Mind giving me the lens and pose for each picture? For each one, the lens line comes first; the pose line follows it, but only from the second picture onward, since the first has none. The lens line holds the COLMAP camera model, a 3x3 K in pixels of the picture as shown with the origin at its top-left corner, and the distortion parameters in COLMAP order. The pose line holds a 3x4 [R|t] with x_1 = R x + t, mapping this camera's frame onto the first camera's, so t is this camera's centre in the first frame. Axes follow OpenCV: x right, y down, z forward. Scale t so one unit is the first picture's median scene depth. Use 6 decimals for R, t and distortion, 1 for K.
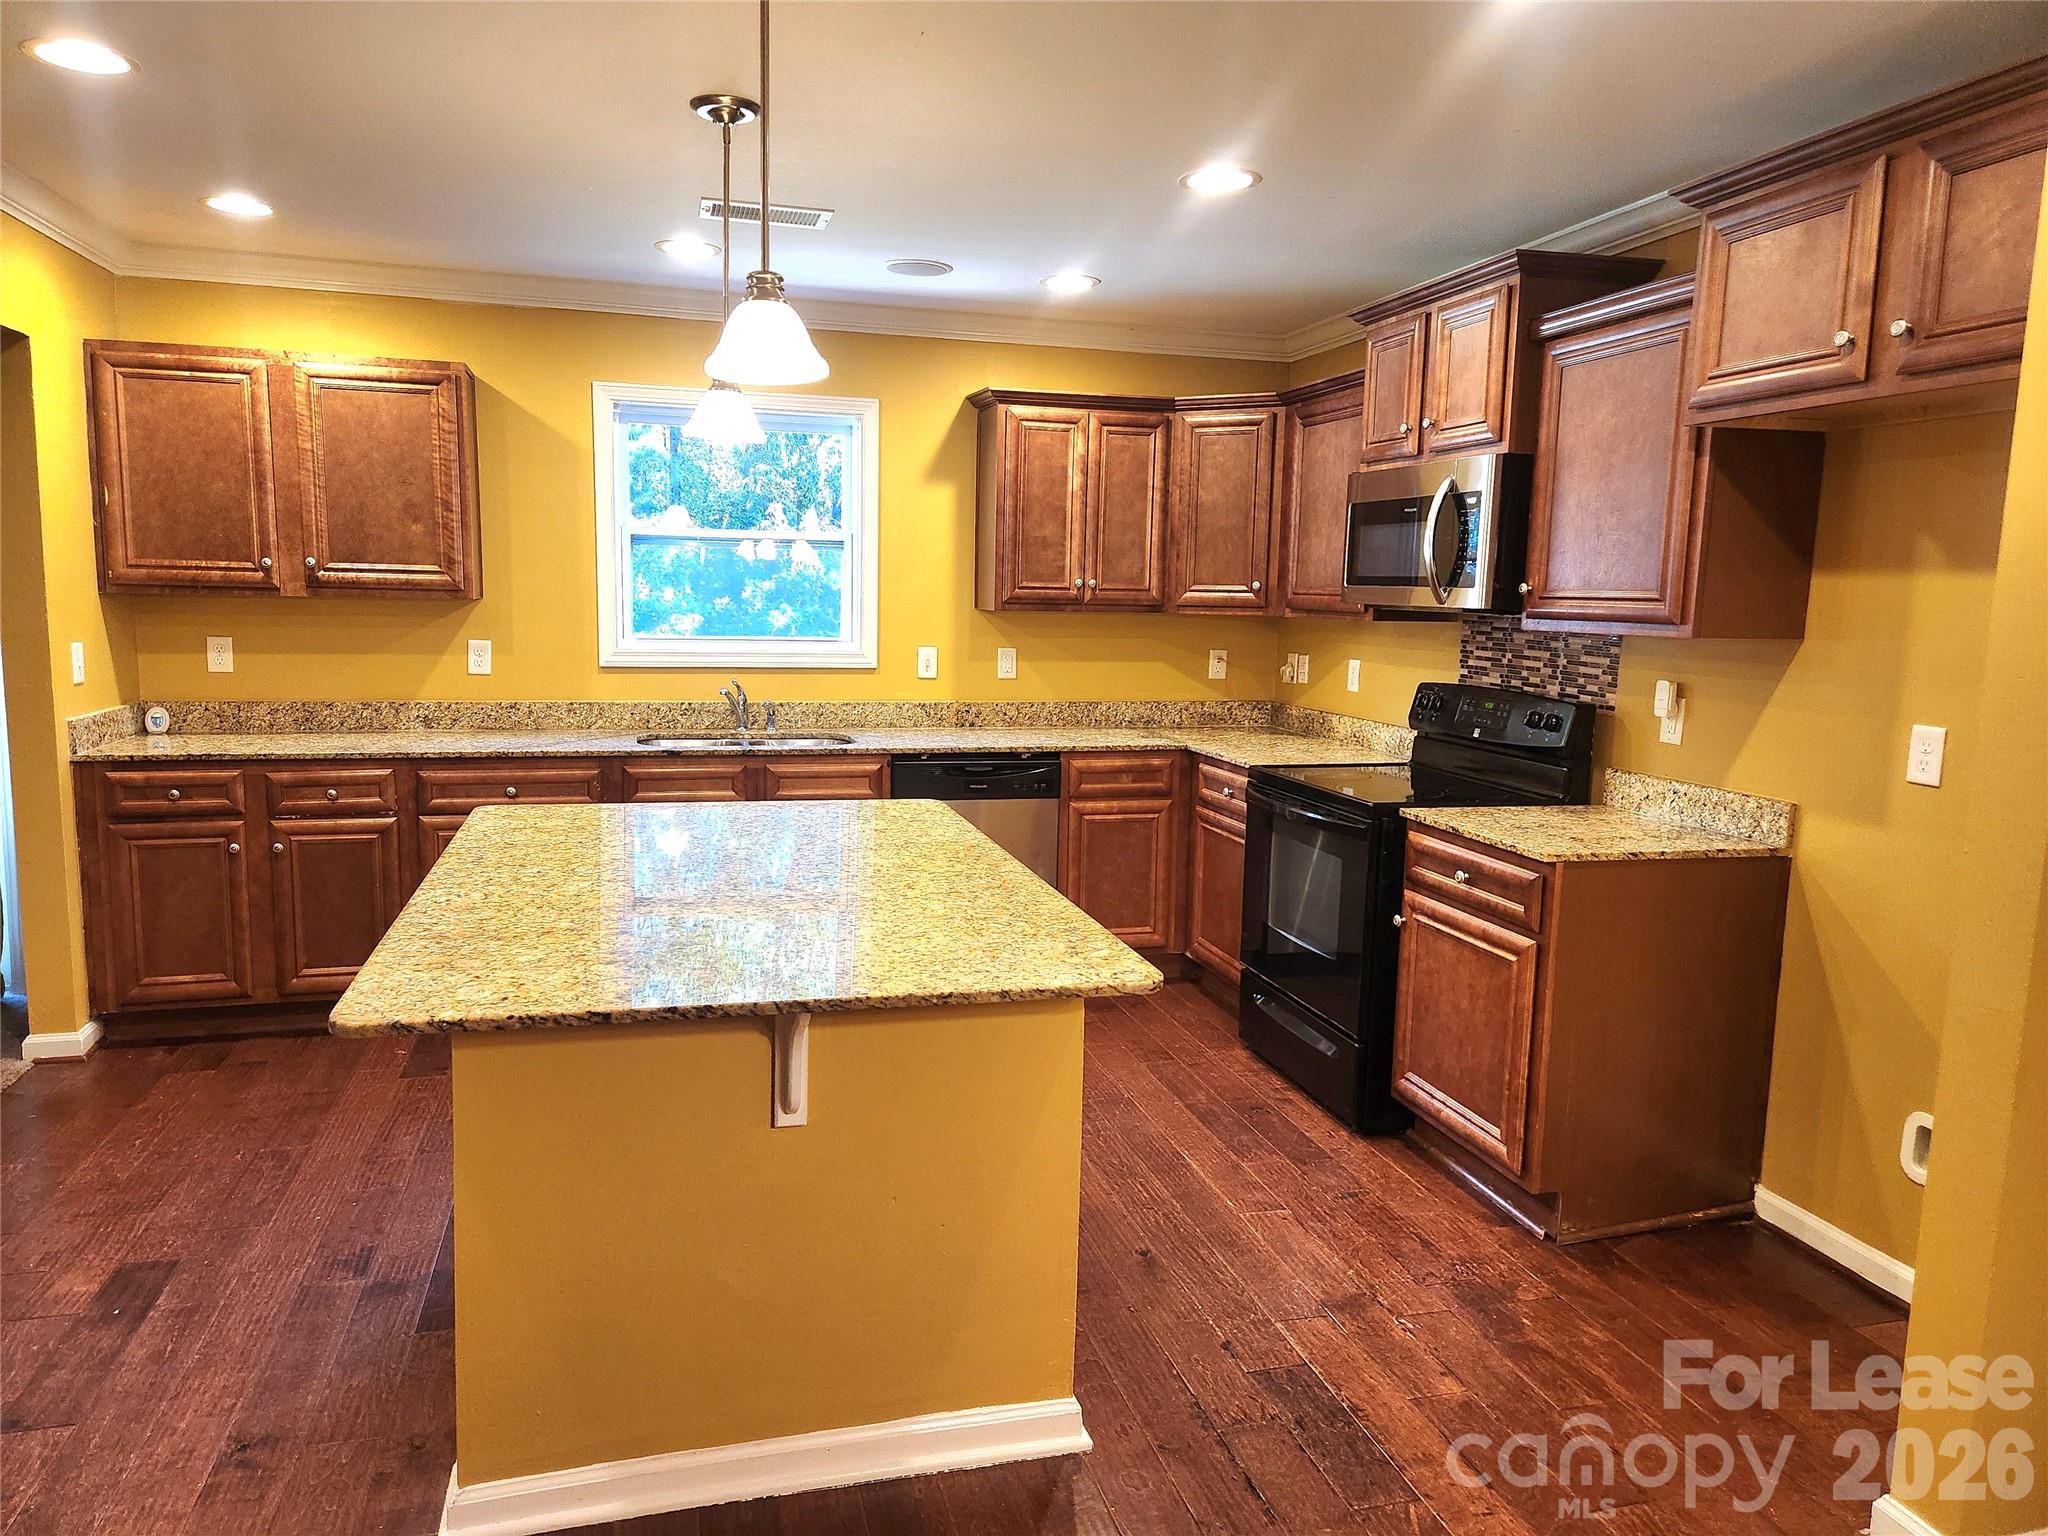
lens RADIAL K [[1380.8, 0, 1028.5], [0, 1380.8, 759.9], [0, 0, 1]] dist [0.054848, -0.044705]
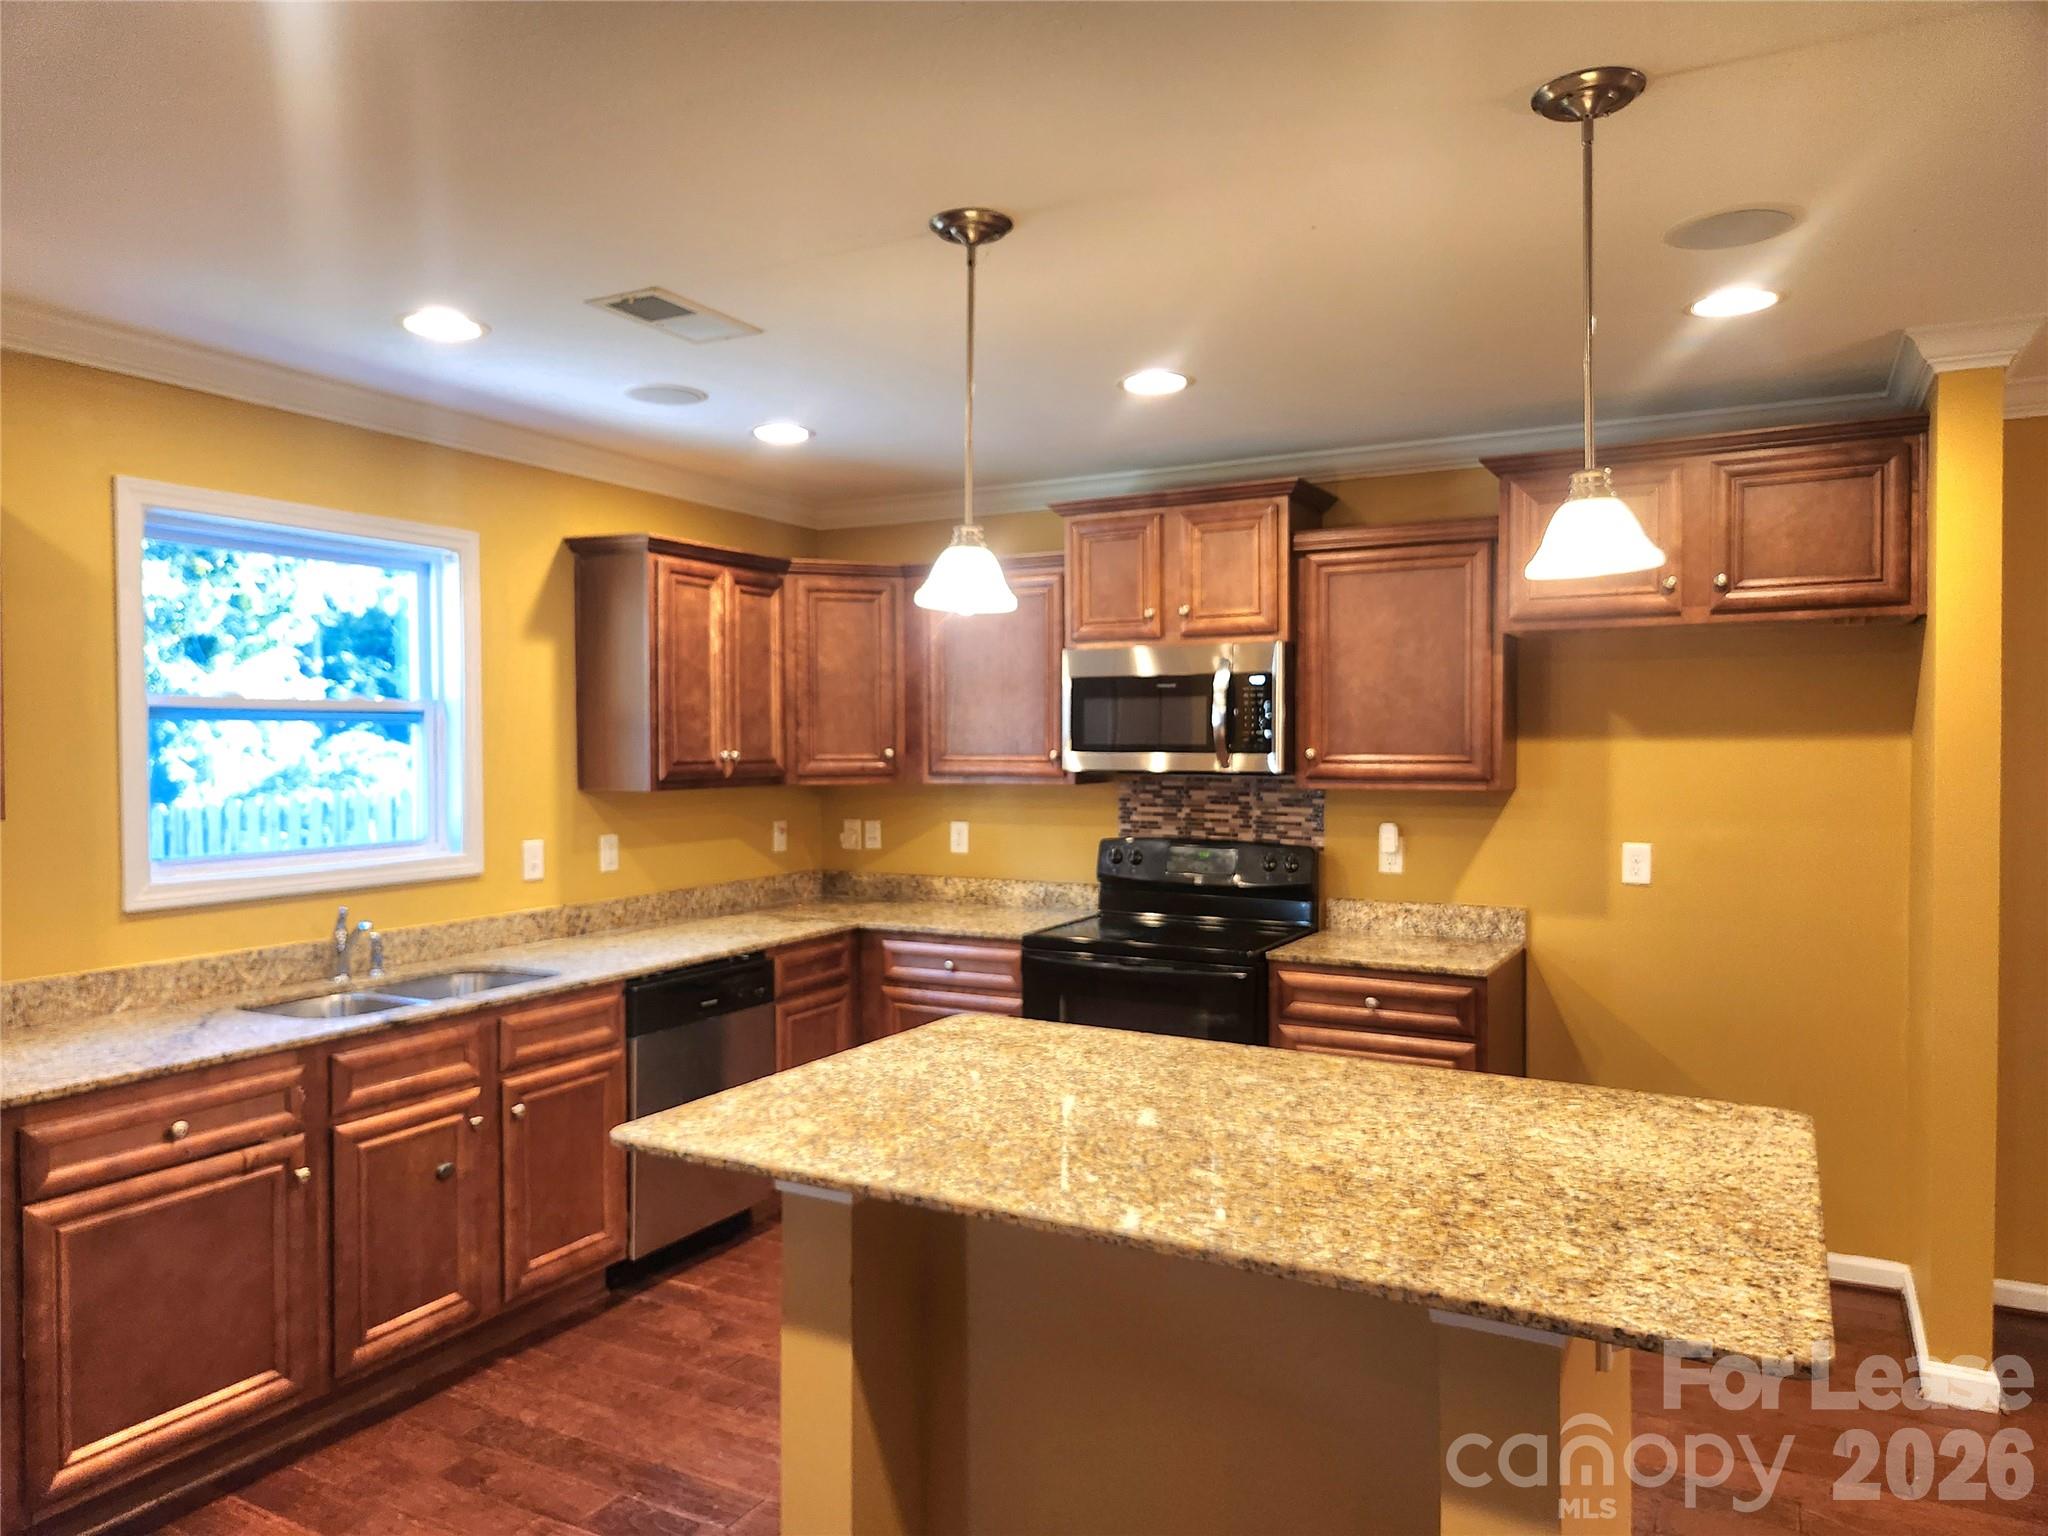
lens RADIAL K [[1380.8, 0, 1028.9], [0, 1380.8, 771.3], [0, 0, 1]] dist [0.054848, -0.044705]
pose [[0.696496, -0.039842, 0.716454, -0.530060], [0.107627, 0.992963, -0.049411, -0.061004], [-0.709443, 0.111525, 0.695883, 0.278477]]
